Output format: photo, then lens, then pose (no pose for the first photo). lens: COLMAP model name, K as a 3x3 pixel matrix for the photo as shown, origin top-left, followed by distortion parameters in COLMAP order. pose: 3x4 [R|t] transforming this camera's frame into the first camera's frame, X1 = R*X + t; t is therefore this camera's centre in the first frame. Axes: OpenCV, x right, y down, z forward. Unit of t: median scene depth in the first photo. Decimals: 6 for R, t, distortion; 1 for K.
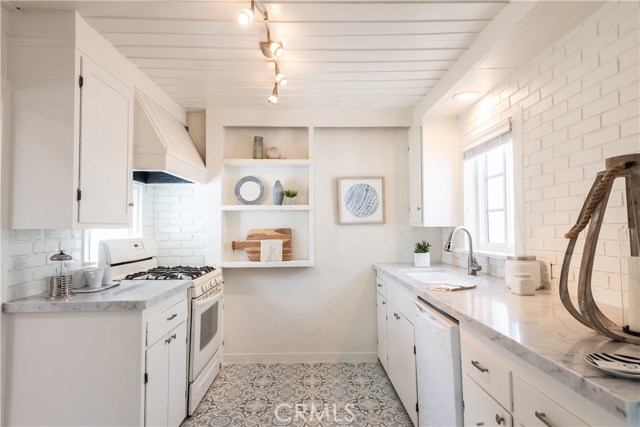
lens RADIAL K [[360.4, 0, 321.0], [0, 360.4, 214.7], [0, 0, 1]] dist [0.034941, -0.016141]
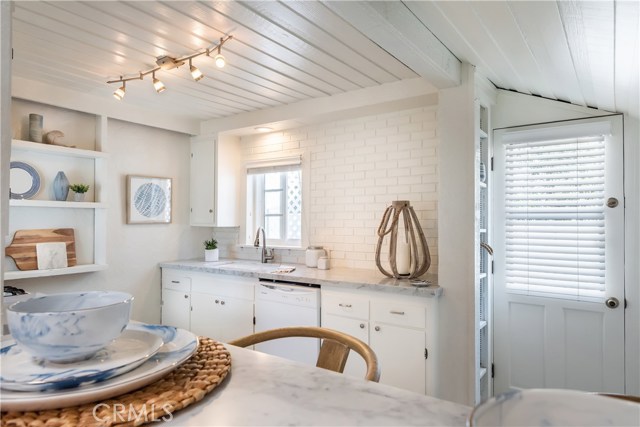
lens RADIAL K [[417.8, 0, 315.1], [0, 417.8, 218.1], [0, 0, 1]] dist [0.043231, 0.005573]
pose [[0.614468, 0.014428, 0.788809, -0.549011], [-0.036419, 0.999286, 0.010091, -0.019098], [-0.788100, -0.034928, 0.614555, -0.078687]]
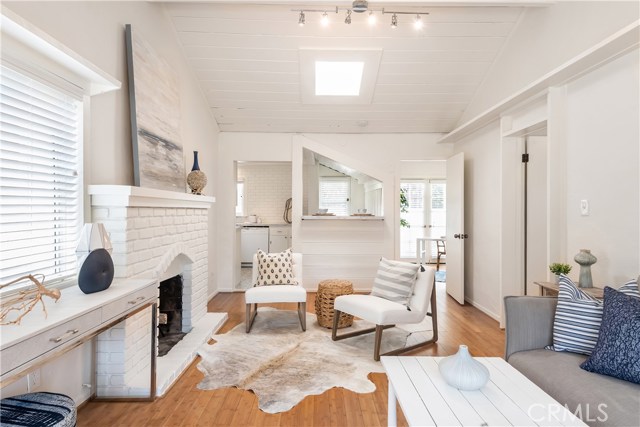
lens RADIAL K [[360.4, 0, 317.5], [0, 360.4, 206.9], [0, 0, 1]] dist [0.034941, -0.016141]
pose [[0.041215, 0.022682, 0.998893, -2.093299], [-0.034748, 0.999170, -0.021254, 0.050633], [-0.998546, -0.033833, 0.041969, 0.068157]]
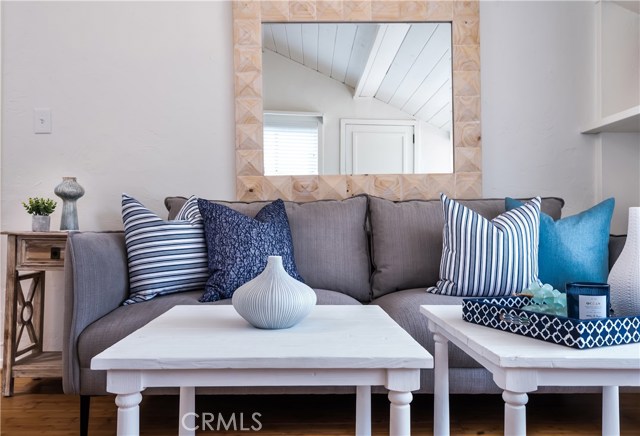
lens RADIAL K [[502.9, 0, 320.7], [0, 502.9, 220.2], [0, 0, 1]] dist [0.021131, -0.003677]
pose [[-0.999974, -0.001708, 0.007010, -1.674218], [-0.001971, 0.999288, -0.037686, 0.191045], [-0.006941, -0.037699, -0.999265, 0.255934]]
